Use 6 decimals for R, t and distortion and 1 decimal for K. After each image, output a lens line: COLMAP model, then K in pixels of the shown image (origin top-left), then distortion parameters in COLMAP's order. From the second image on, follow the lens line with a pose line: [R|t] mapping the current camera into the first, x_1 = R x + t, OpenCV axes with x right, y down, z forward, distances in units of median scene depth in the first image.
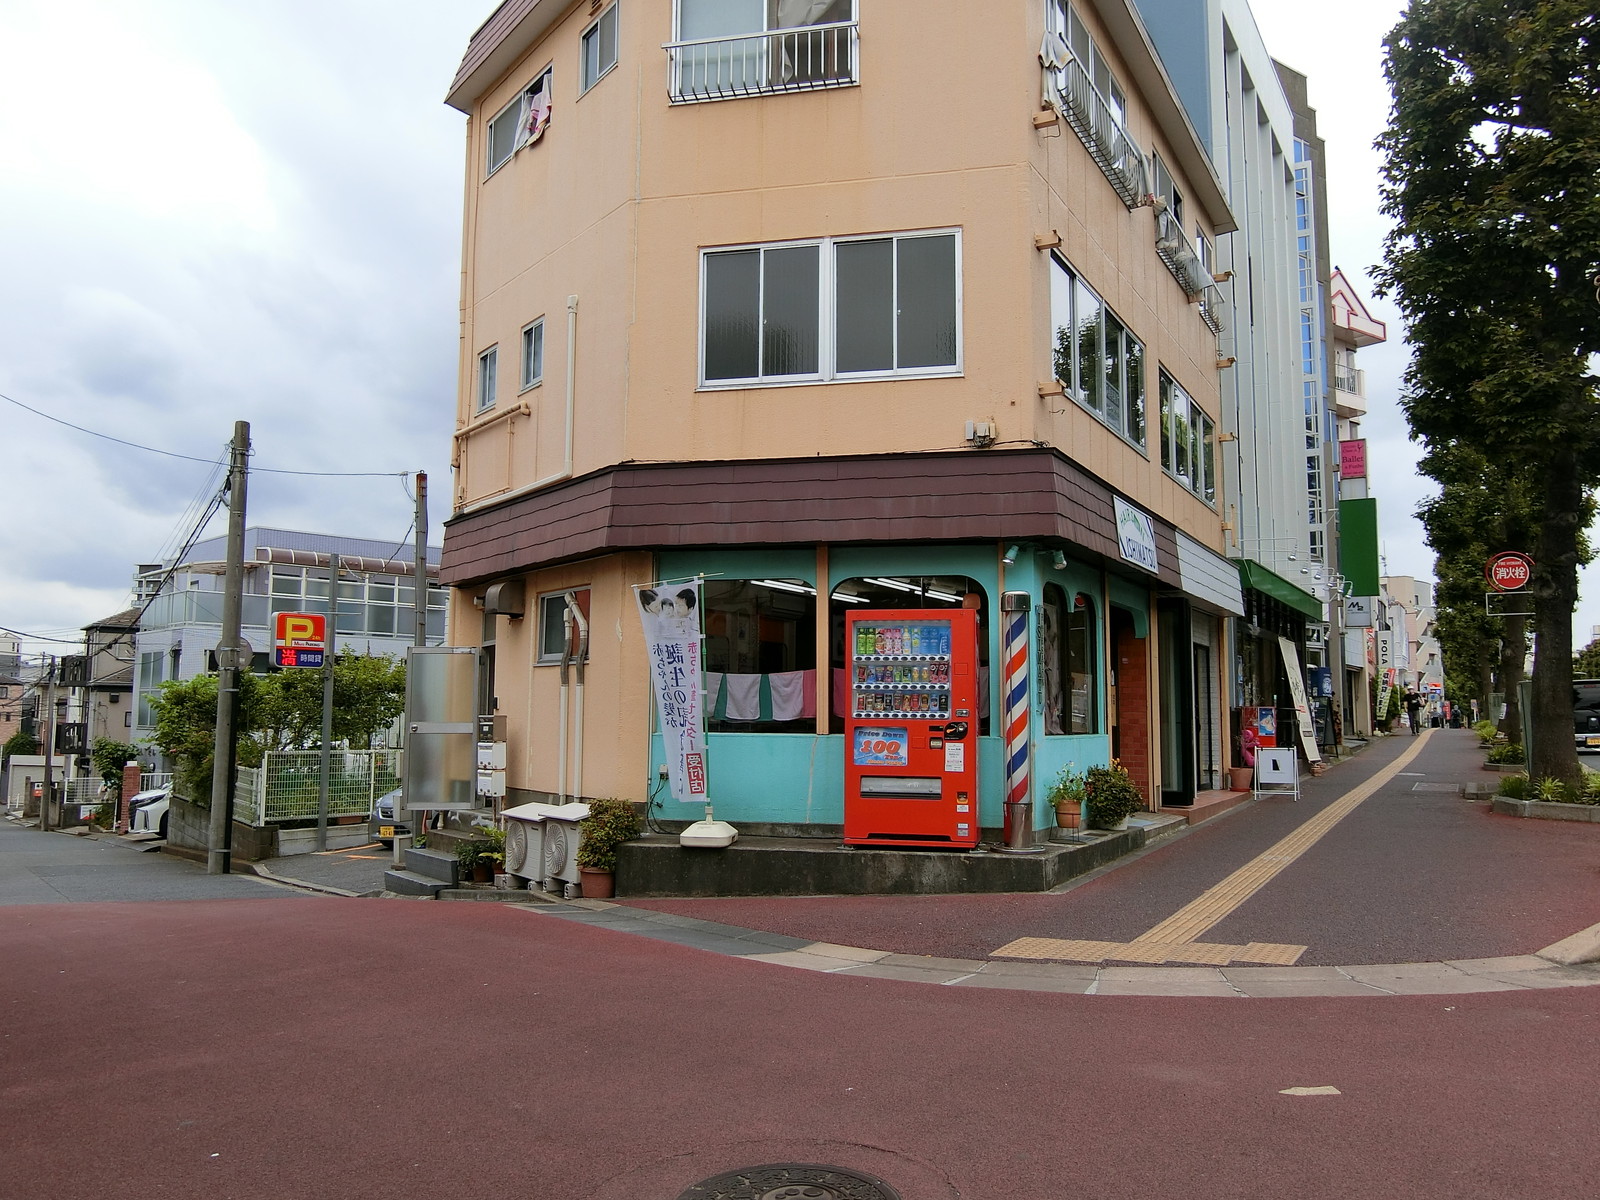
lens RADIAL K [[1241.7, 0, 800.0], [0, 1241.7, 600.0], [0, 0, 1]] dist [0.009397, 0.003651]
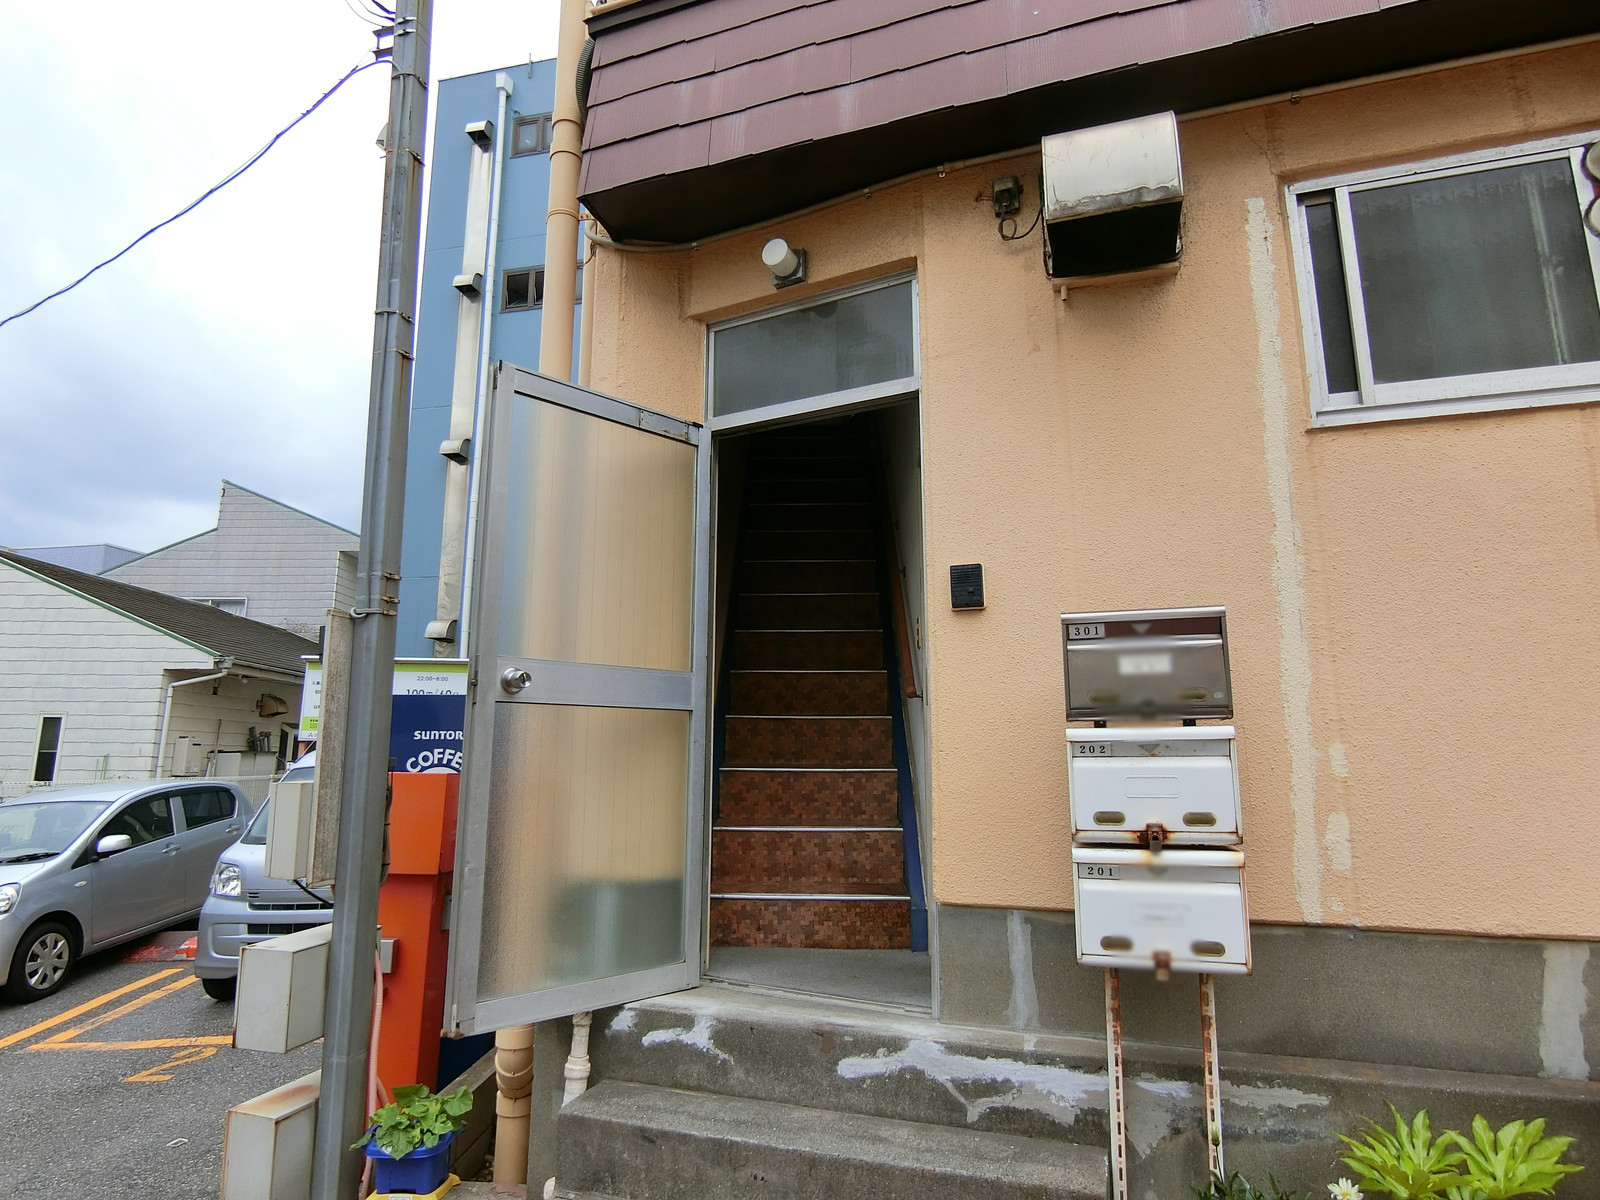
lens RADIAL K [[899.8, 0, 800.0], [0, 899.8, 600.0], [0, 0, 1]] dist [-0.004365, 0.000182]
pose [[0.828928, 0.100580, 0.550239, -0.245820], [-0.056934, 0.993763, -0.095882, 0.067798], [-0.556451, 0.048152, 0.829484, 0.552514]]
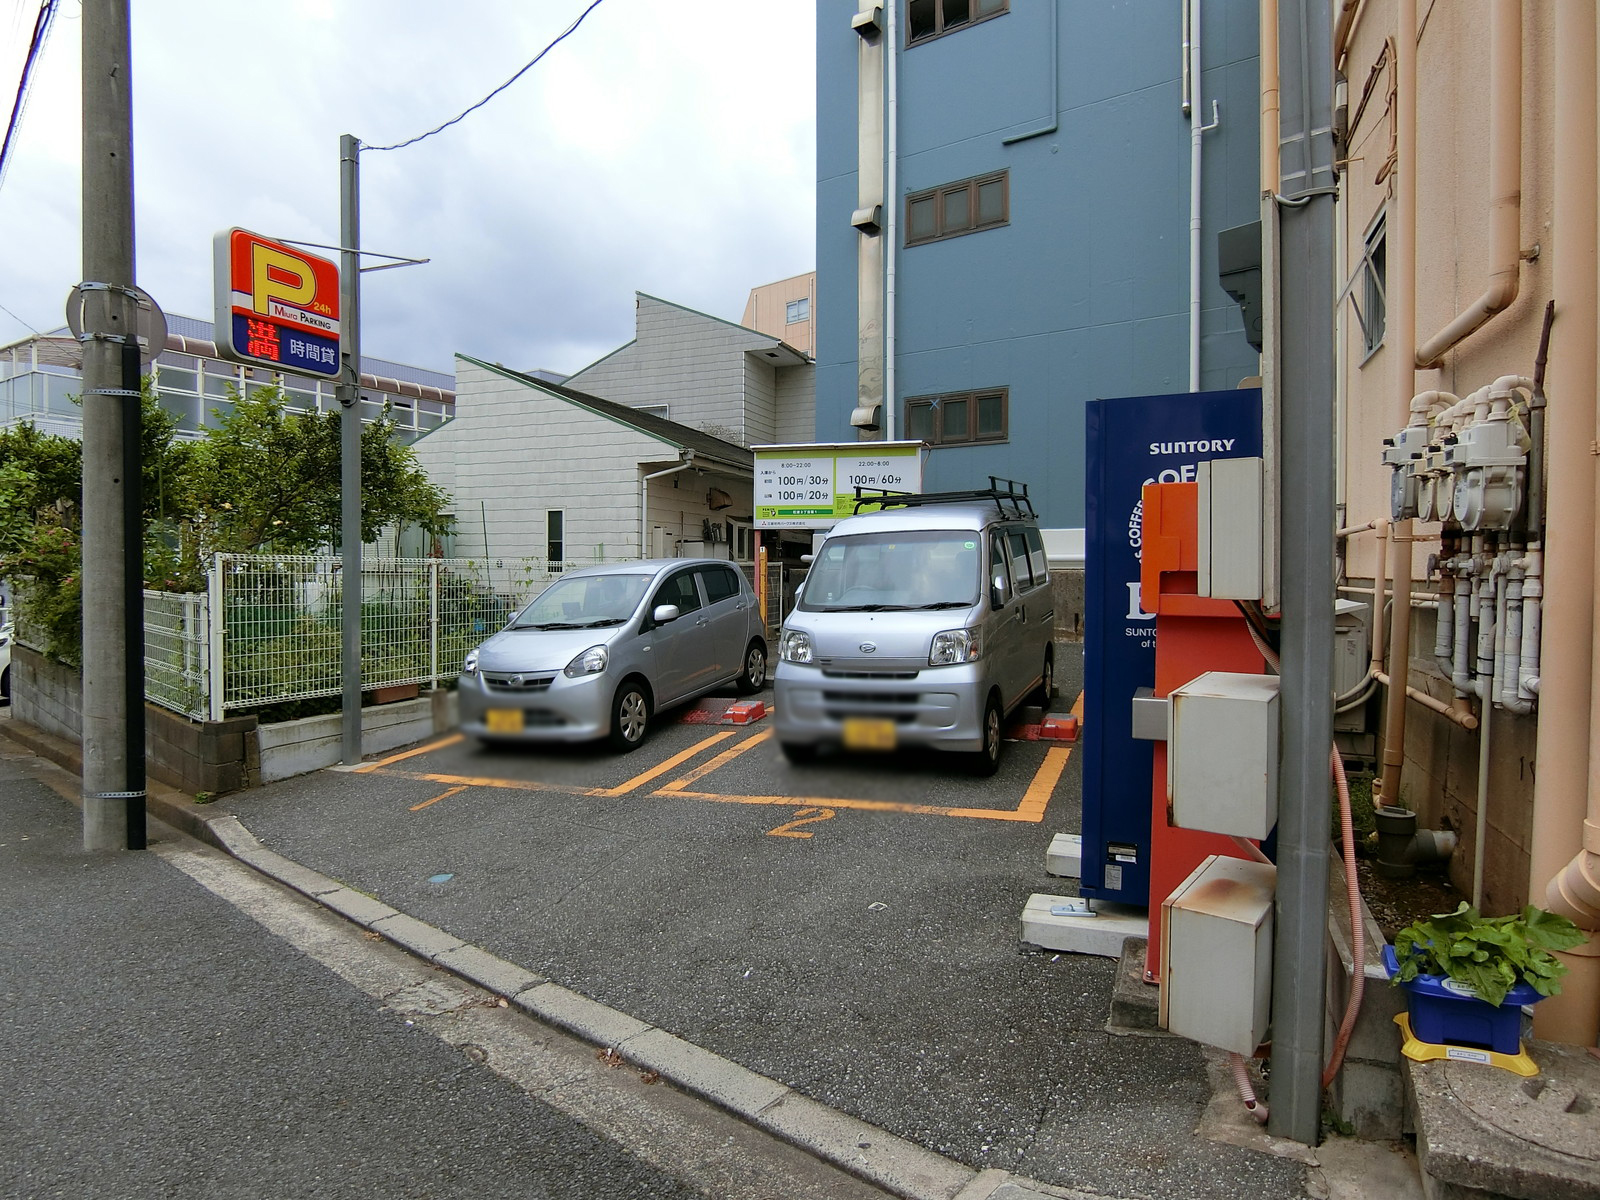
lens RADIAL K [[914.7, 0, 803.3], [0, 914.7, 583.9], [0, 0, 1]] dist [0.001393, 0.002346]
pose [[0.975086, -0.004827, 0.221773, -0.294778], [-0.021055, 0.993236, 0.114190, 0.089718], [-0.220825, -0.116014, 0.968389, 0.630251]]
